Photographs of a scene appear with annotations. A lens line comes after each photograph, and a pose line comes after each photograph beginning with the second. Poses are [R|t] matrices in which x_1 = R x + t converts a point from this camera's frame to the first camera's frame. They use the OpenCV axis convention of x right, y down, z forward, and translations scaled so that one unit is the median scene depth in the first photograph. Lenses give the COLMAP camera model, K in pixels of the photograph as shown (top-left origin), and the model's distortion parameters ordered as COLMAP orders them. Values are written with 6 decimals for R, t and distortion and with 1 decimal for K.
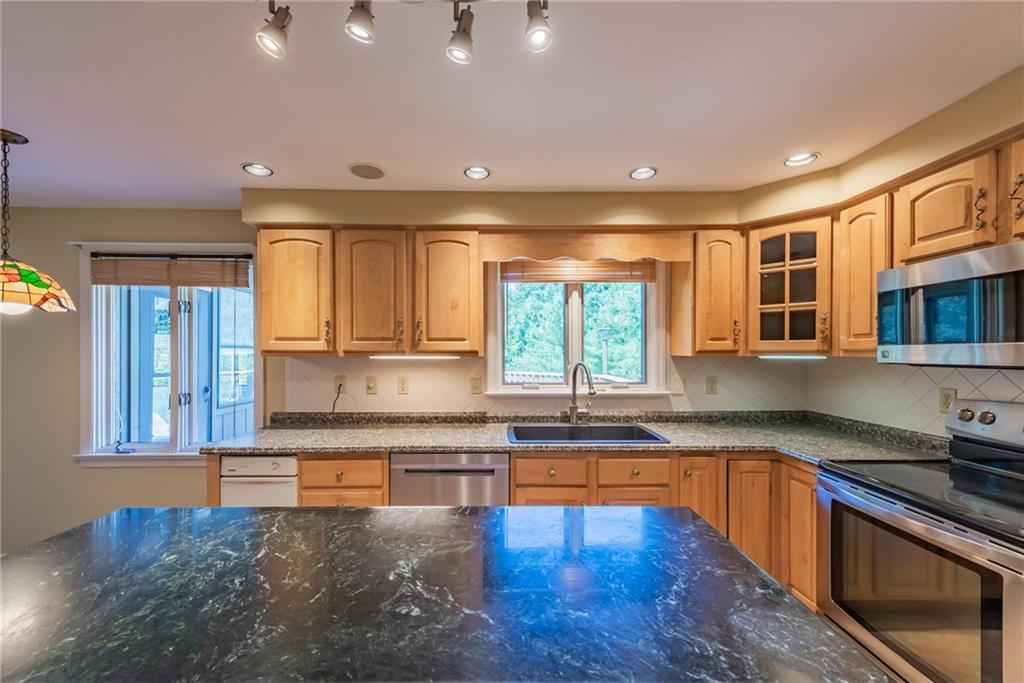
lens RADIAL K [[399.8, 0, 516.7], [0, 399.8, 356.2], [0, 0, 1]] dist [0.014361, -0.000127]
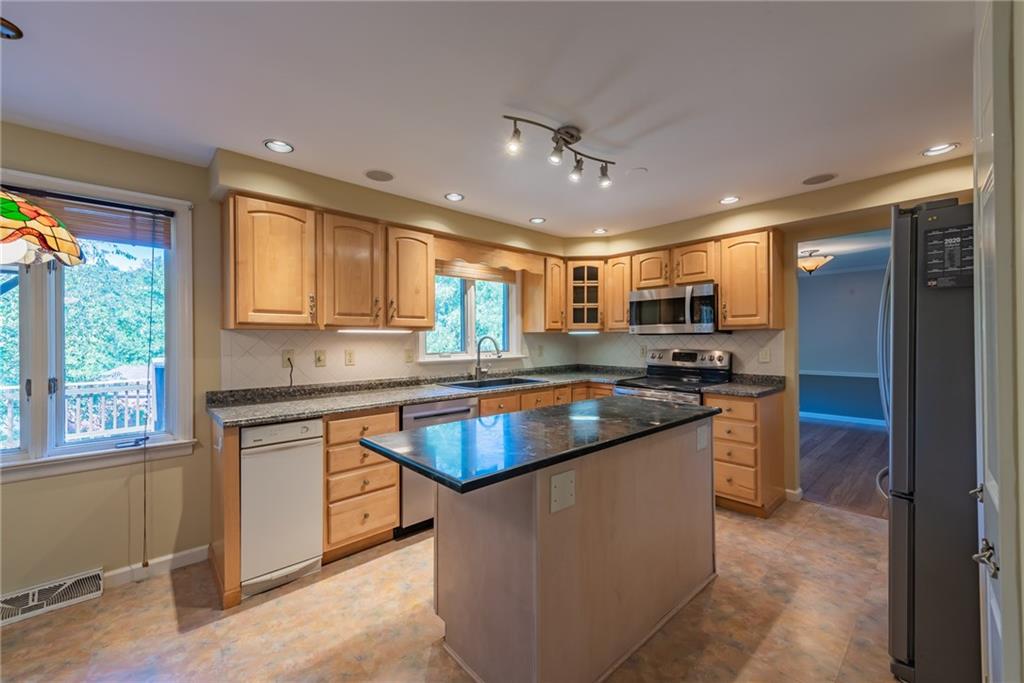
lens RADIAL K [[390.6, 0, 512.0], [0, 390.6, 341.5], [0, 0, 1]] dist [0.014113, -0.000048]
pose [[0.753955, -0.008881, 0.656866, -0.748905], [0.013058, 0.999914, -0.001469, 0.041239], [-0.656796, 0.009684, 0.754006, -0.130154]]
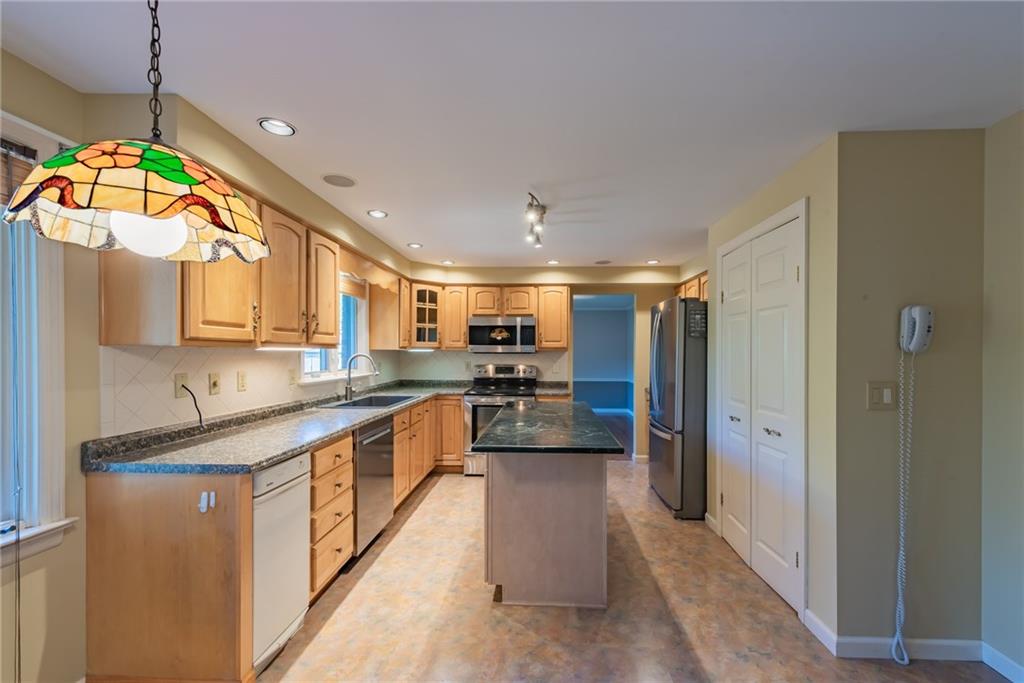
lens RADIAL K [[399.8, 0, 516.7], [0, 399.8, 356.2], [0, 0, 1]] dist [0.014361, -0.000127]
pose [[0.086566, -0.009750, 0.996198, -1.271262], [0.007456, 0.999930, 0.009138, 0.016601], [-0.996218, 0.006637, 0.086632, 0.364004]]
